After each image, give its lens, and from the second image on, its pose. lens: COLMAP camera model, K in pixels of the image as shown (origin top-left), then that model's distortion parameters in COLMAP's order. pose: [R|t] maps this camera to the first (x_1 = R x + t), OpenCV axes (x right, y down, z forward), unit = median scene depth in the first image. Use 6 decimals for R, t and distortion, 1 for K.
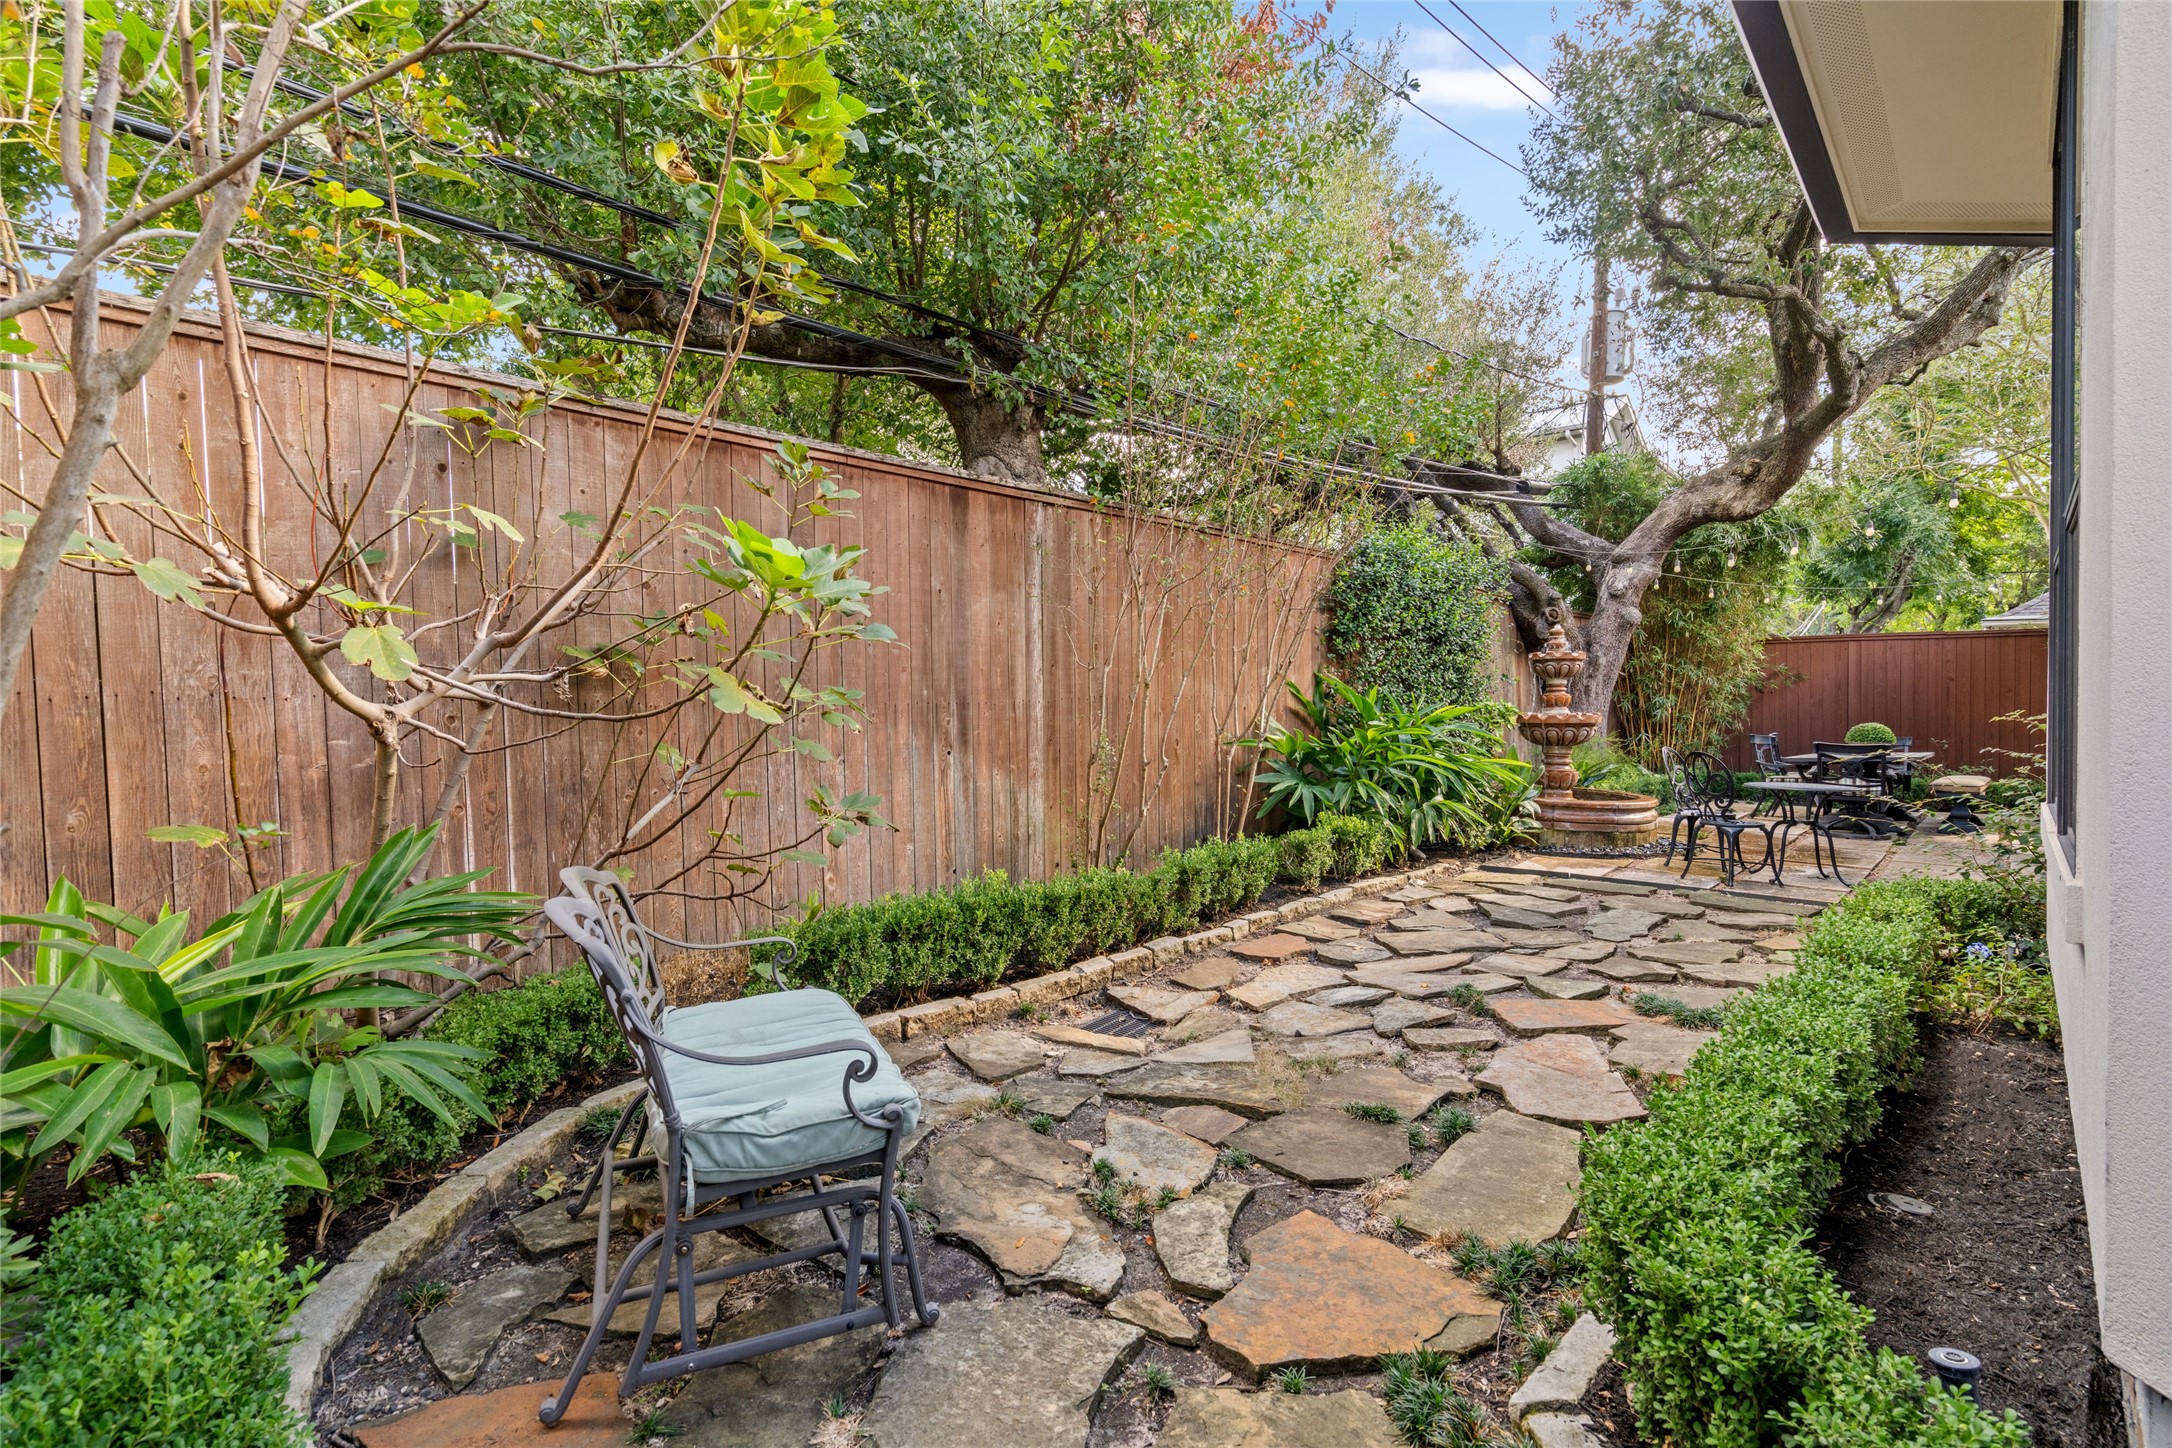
lens RADIAL K [[1001.8, 0, 1070.4], [0, 1001.8, 728.5], [0, 0, 1]] dist [-0.000383, 0.001174]
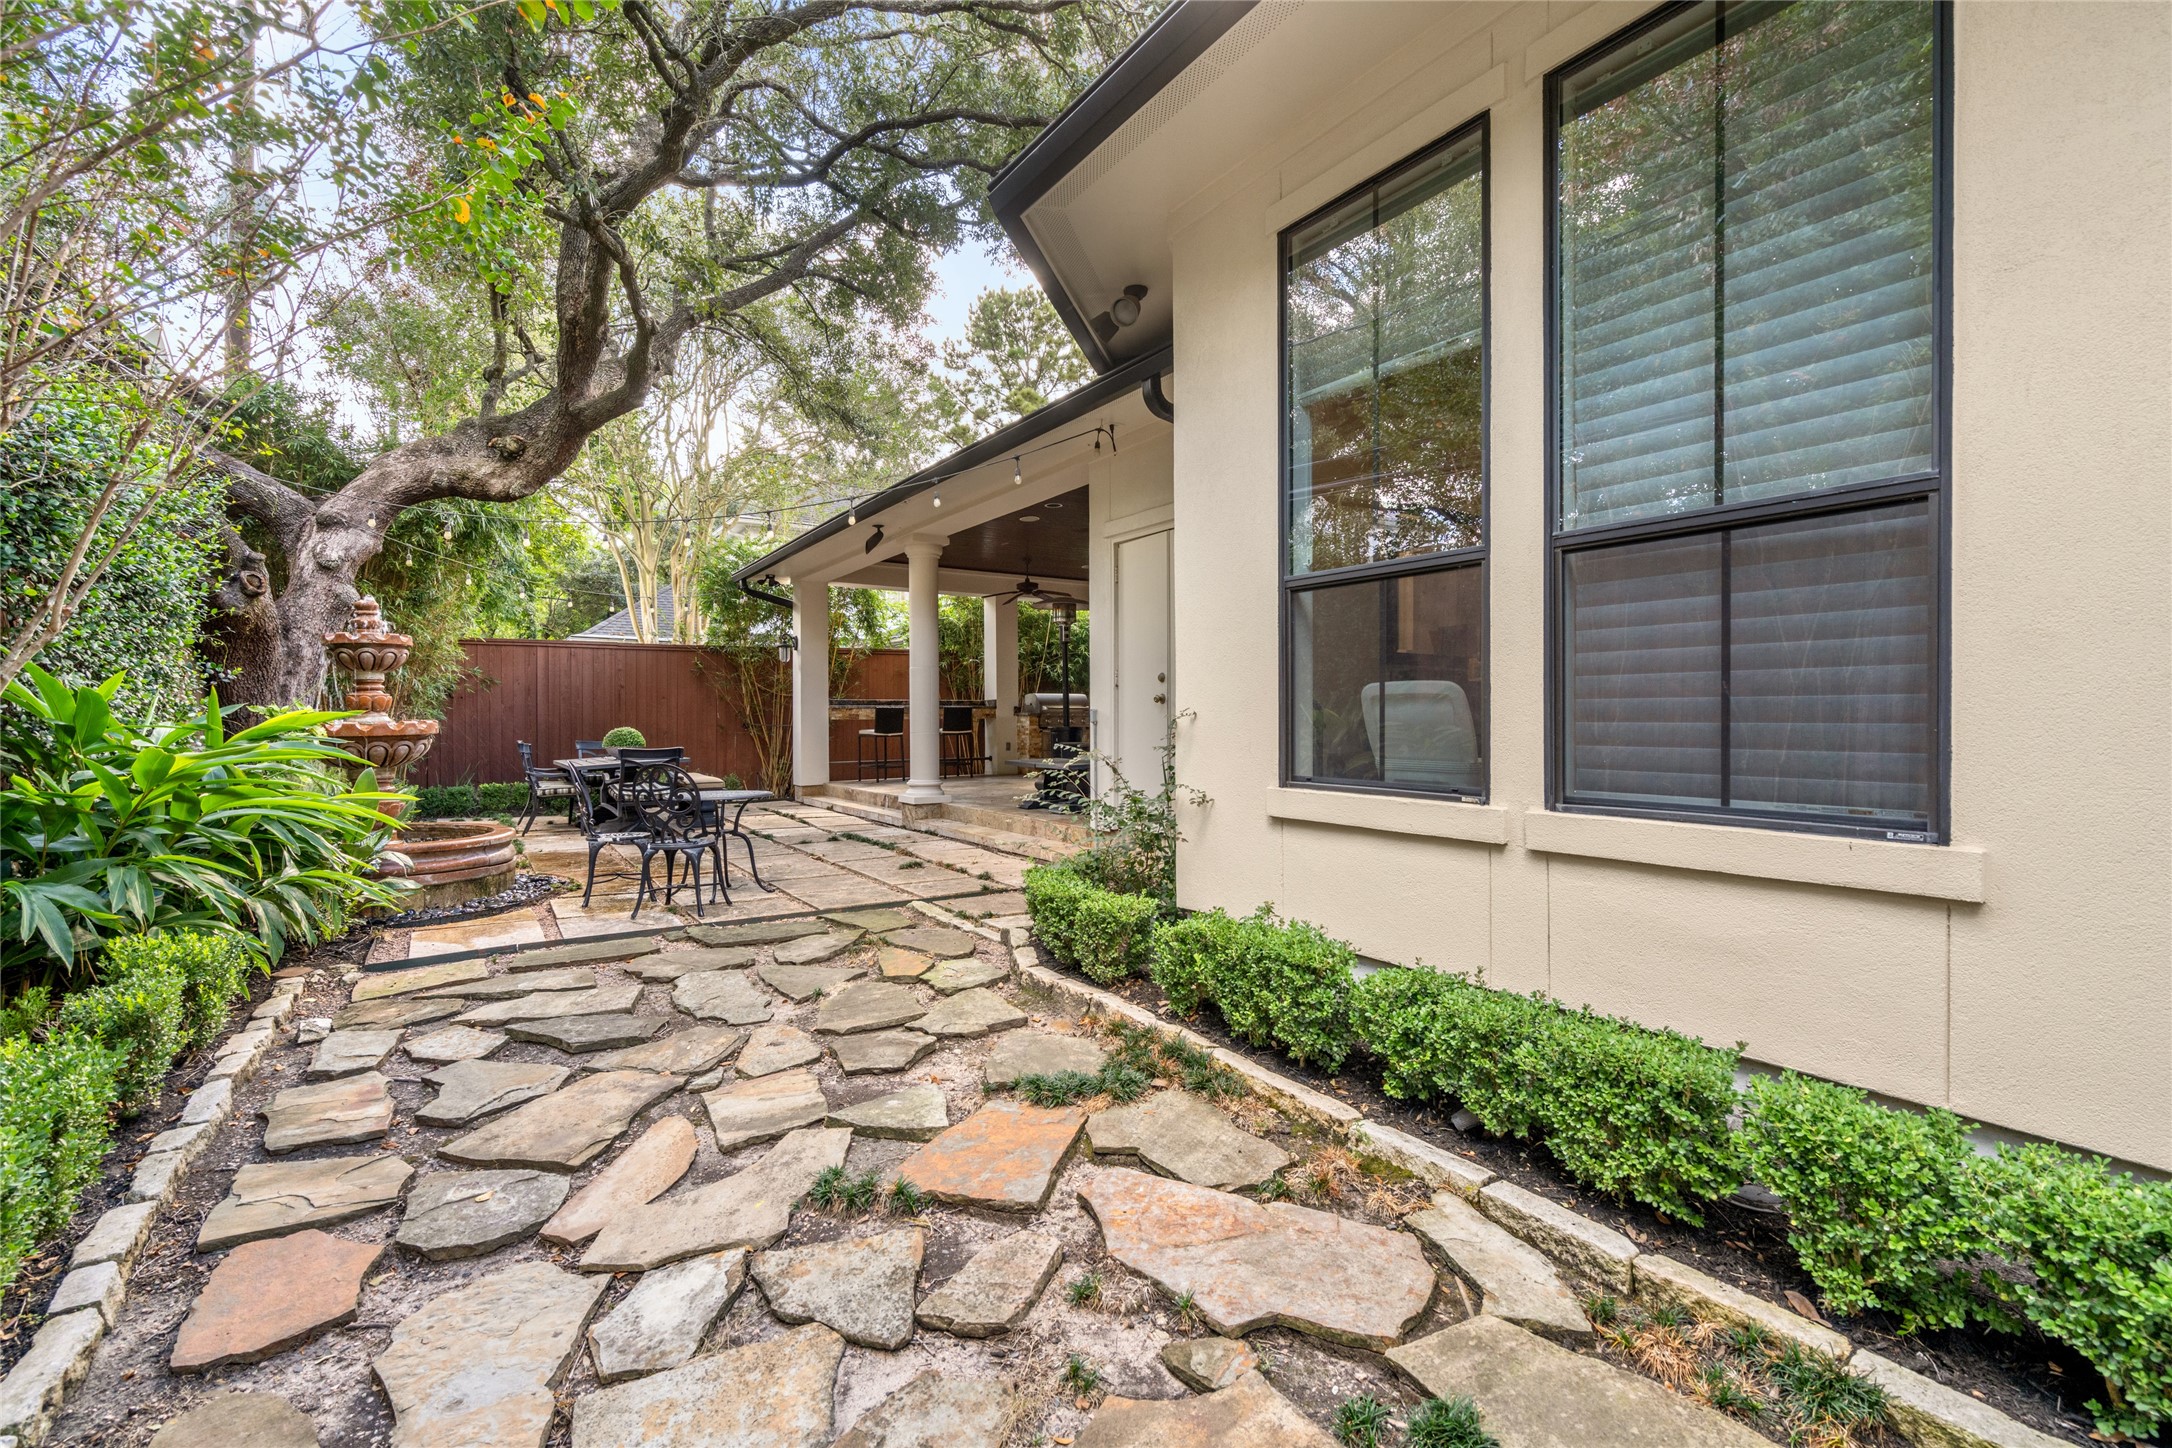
lens RADIAL K [[1001.8, 0, 1090.6], [0, 1001.8, 705.6], [0, 0, 1]] dist [-0.000383, 0.001174]
pose [[0.244632, -0.000715, 0.969616, -0.070397], [0.032035, 0.999460, -0.007345, -0.005163], [-0.969087, 0.032858, 0.244523, 0.345040]]
